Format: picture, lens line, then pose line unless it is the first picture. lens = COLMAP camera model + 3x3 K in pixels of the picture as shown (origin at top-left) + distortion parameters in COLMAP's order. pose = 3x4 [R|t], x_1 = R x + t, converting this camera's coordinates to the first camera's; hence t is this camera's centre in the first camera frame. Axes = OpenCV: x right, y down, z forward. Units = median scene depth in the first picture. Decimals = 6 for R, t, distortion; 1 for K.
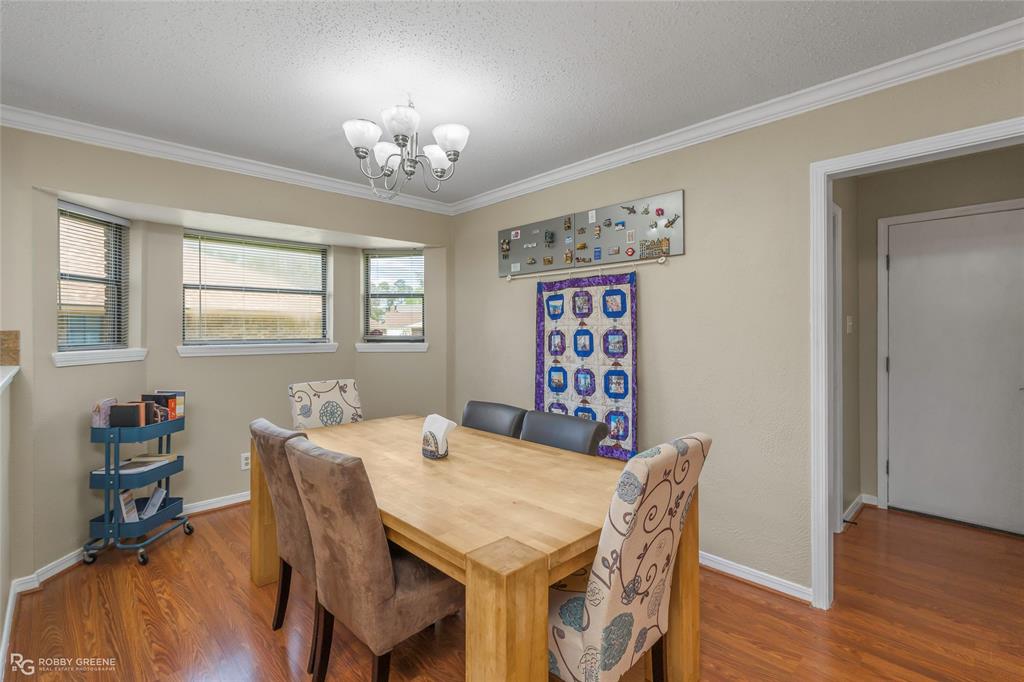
lens RADIAL K [[466.5, 0, 511.6], [0, 466.5, 330.1], [0, 0, 1]] dist [-0.004154, -0.000332]
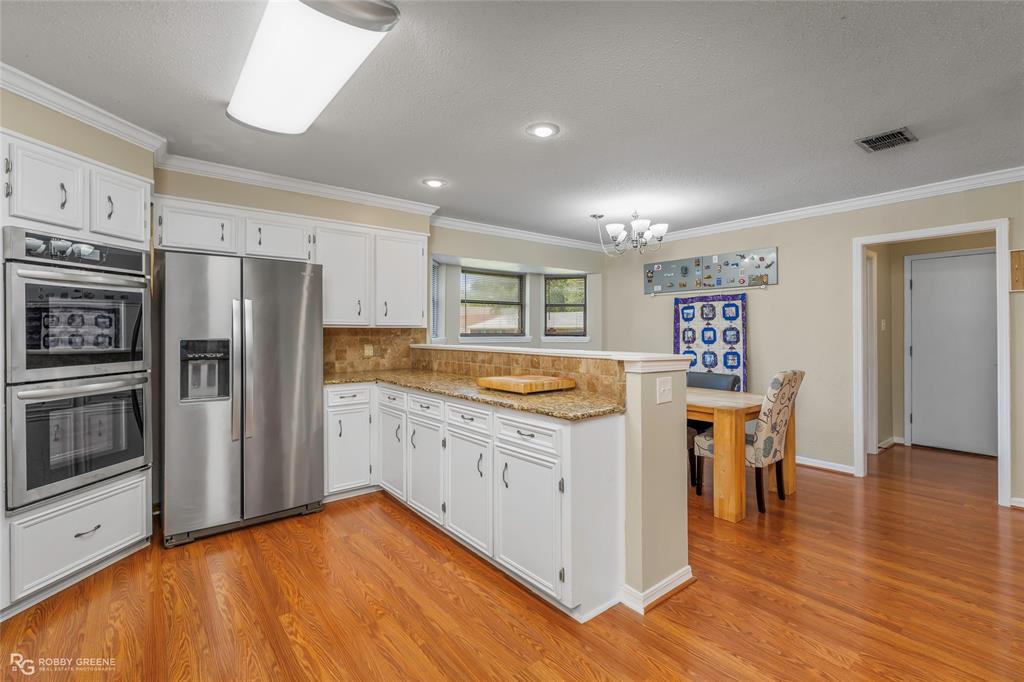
lens RADIAL K [[462.0, 0, 507.6], [0, 462.0, 328.5], [0, 0, 1]] dist [-0.004313, -0.000301]
pose [[0.995131, 0.002346, -0.098536, -0.398364], [-0.002839, 0.999984, -0.004870, 0.012725], [0.098523, 0.005126, 0.995122, -0.699956]]
